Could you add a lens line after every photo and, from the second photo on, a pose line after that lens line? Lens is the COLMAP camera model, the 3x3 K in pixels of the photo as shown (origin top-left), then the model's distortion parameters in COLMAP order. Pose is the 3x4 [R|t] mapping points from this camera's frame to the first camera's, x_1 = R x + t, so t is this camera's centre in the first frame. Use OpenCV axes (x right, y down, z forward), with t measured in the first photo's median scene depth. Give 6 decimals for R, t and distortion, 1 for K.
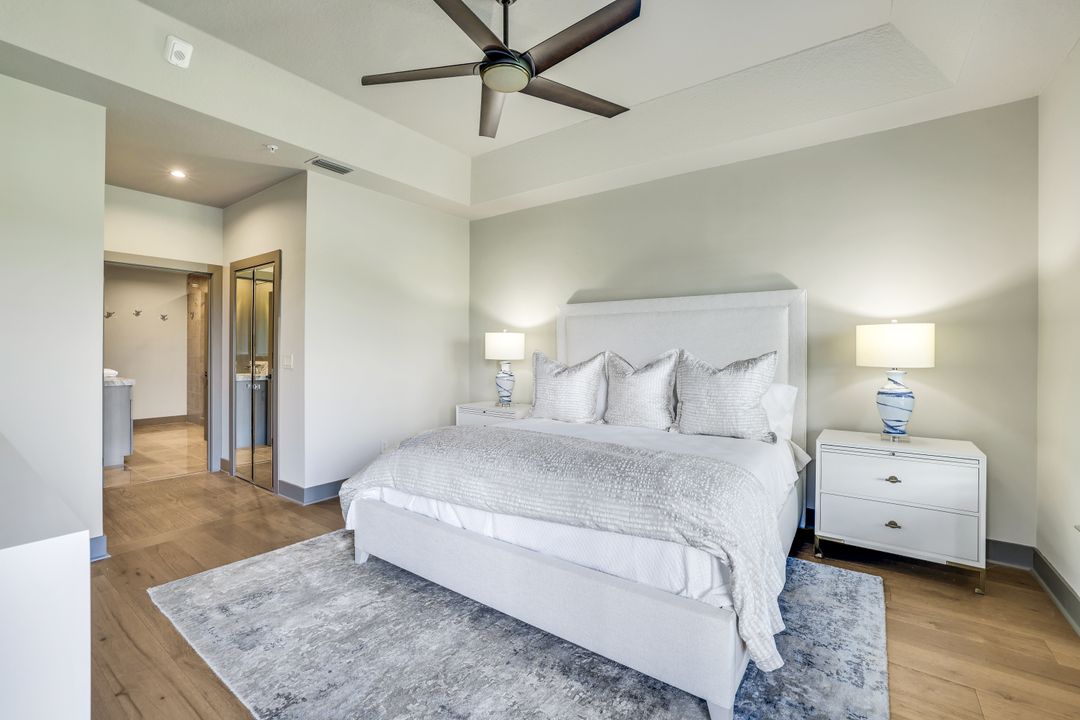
lens RADIAL K [[447.7, 0, 540.8], [0, 447.7, 349.1], [0, 0, 1]] dist [-0.000642, 0.000095]
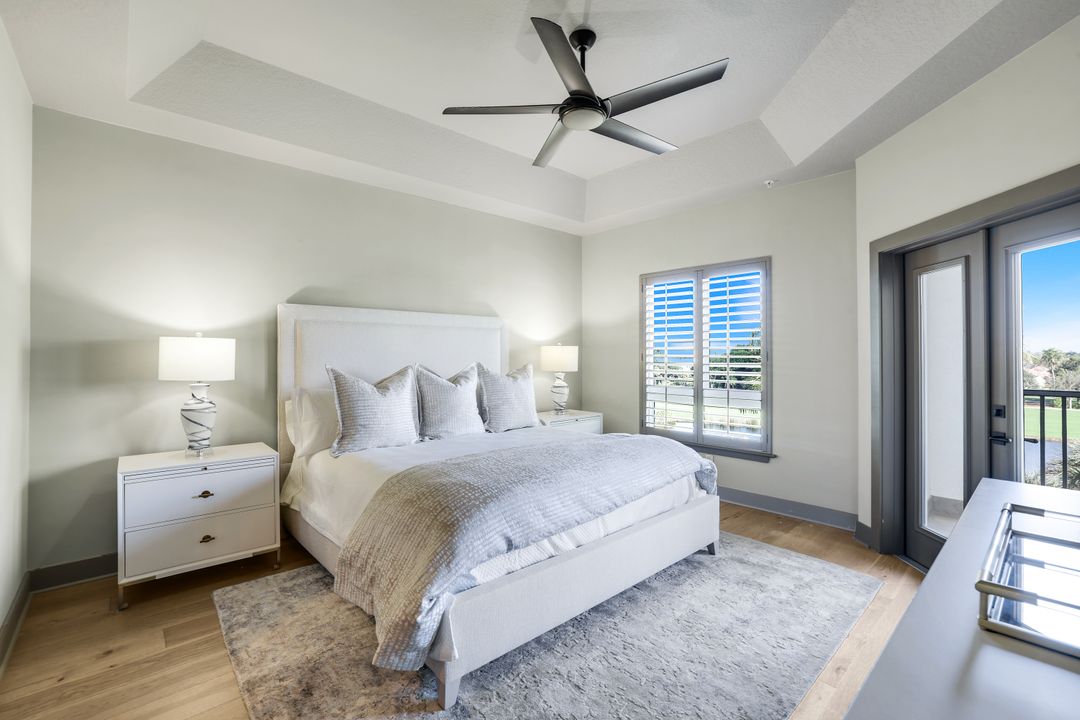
lens RADIAL K [[477.1, 0, 540.0], [0, 477.1, 360.0], [0, 0, 1]] dist [-0.038879, -0.000075]
pose [[0.225328, -0.003209, 0.974278, -0.602556], [0.009619, 0.999953, 0.001069, -0.004975], [-0.974236, 0.009131, 0.225348, 0.423809]]
